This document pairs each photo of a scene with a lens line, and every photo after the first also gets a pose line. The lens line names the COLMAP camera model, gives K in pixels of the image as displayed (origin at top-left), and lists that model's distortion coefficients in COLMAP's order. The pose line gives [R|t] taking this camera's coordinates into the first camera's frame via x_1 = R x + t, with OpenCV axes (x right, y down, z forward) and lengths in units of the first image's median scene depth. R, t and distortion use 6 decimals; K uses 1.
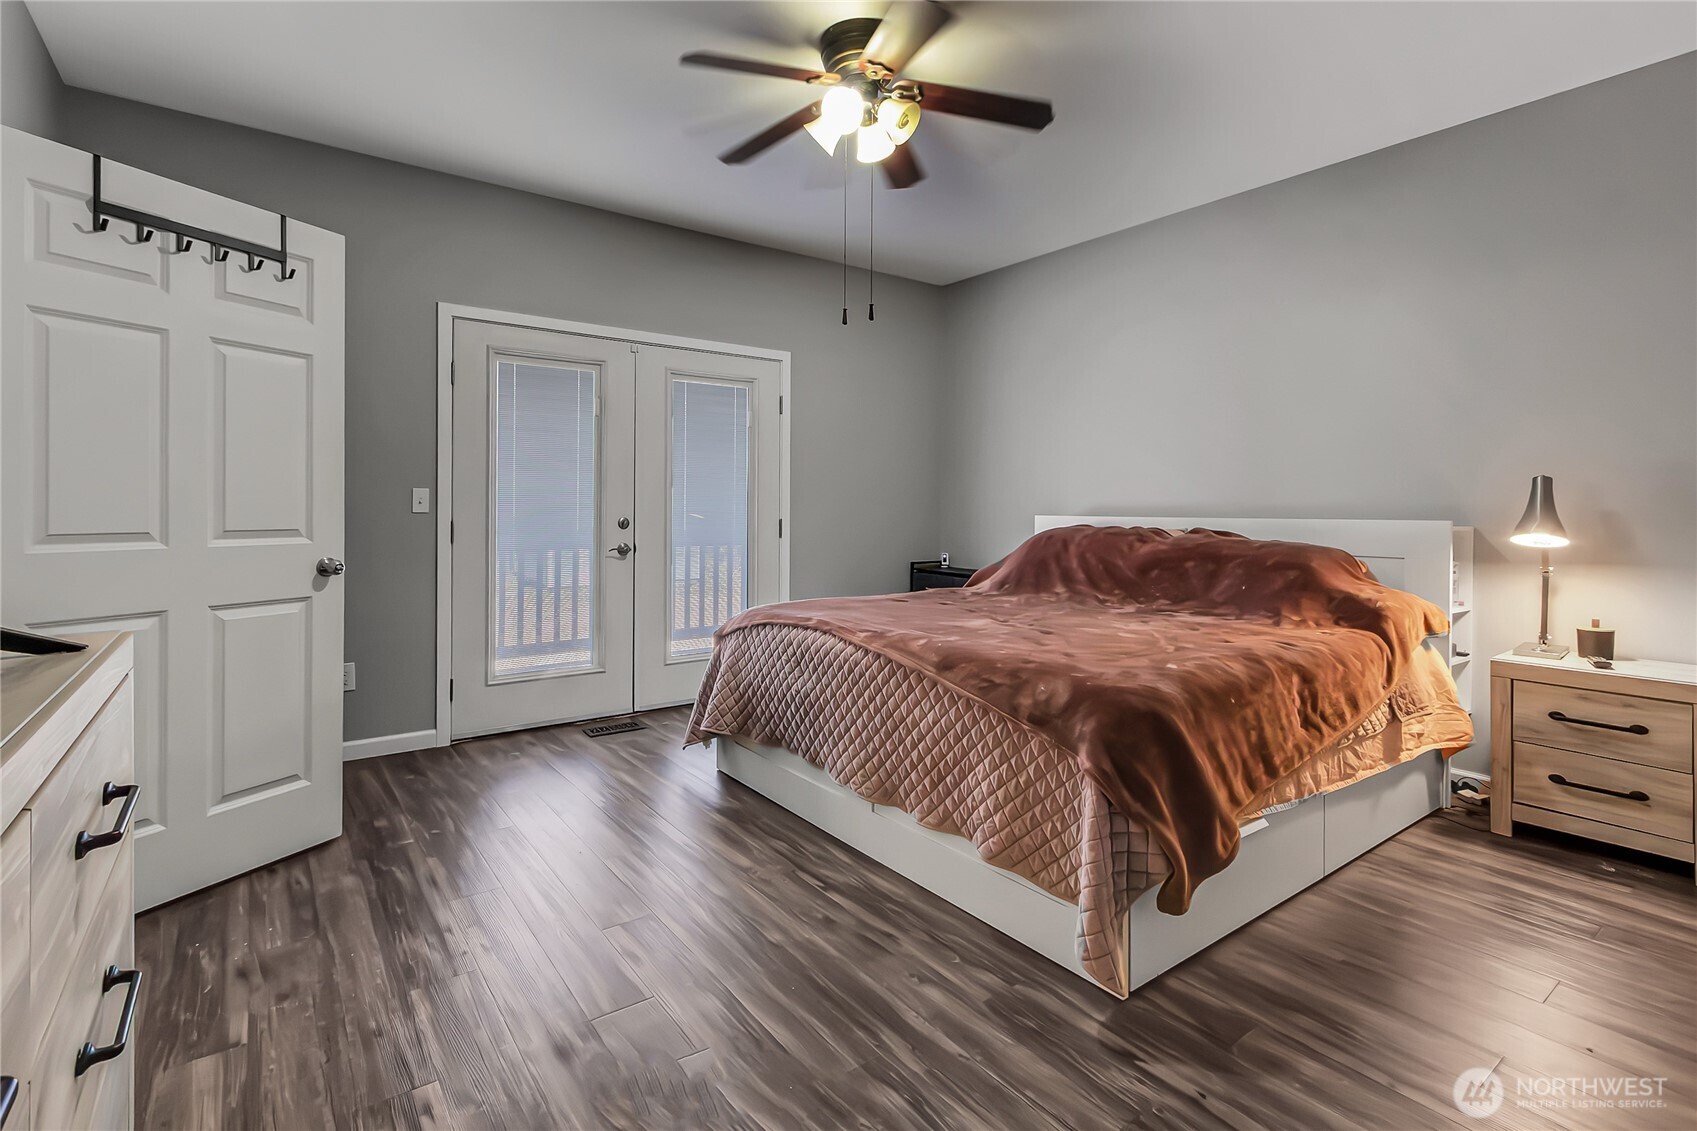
lens RADIAL K [[798.0, 0, 848.2], [0, 798.0, 523.8], [0, 0, 1]] dist [0.000499, 0.000296]
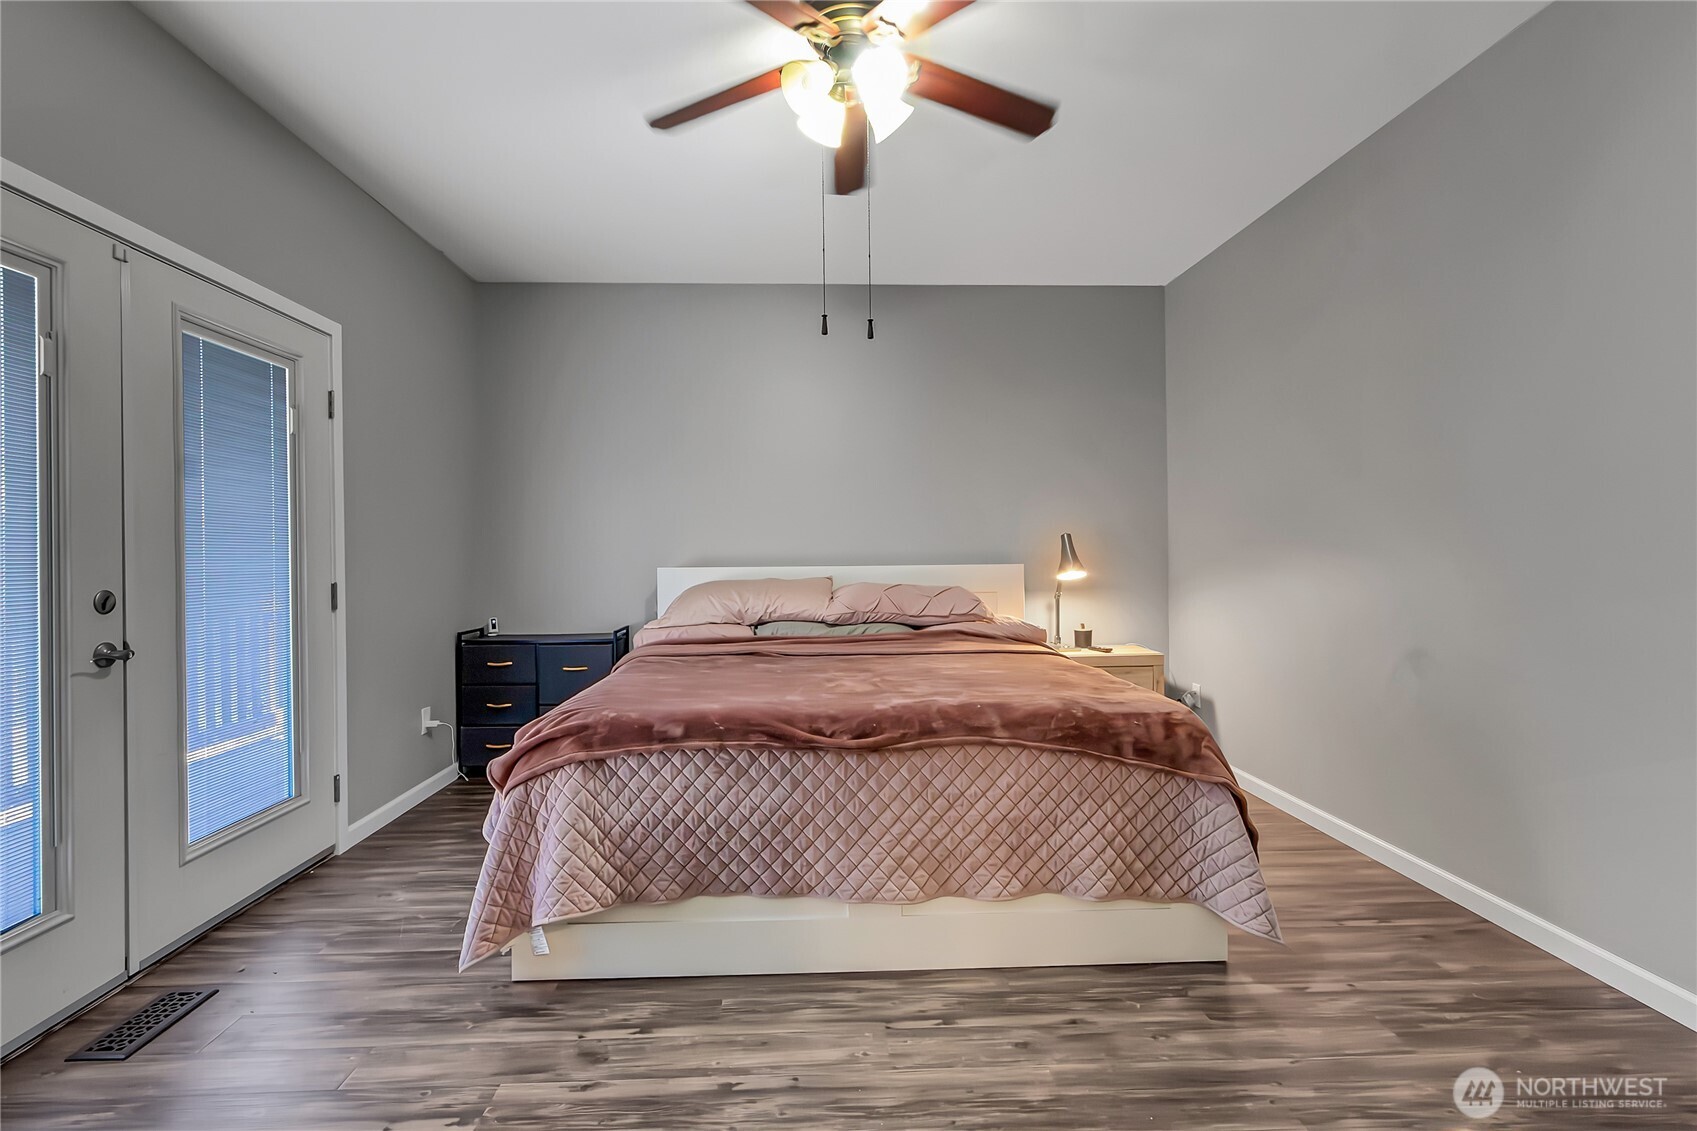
lens RADIAL K [[771.7, 0, 848.5], [0, 771.7, 565.5], [0, 0, 1]] dist [0.002223, -0.000085]
pose [[0.563003, -0.020799, 0.826193, -0.620104], [0.028676, 0.999573, 0.005623, -0.019161], [-0.825958, 0.020526, 0.563359, 0.526155]]
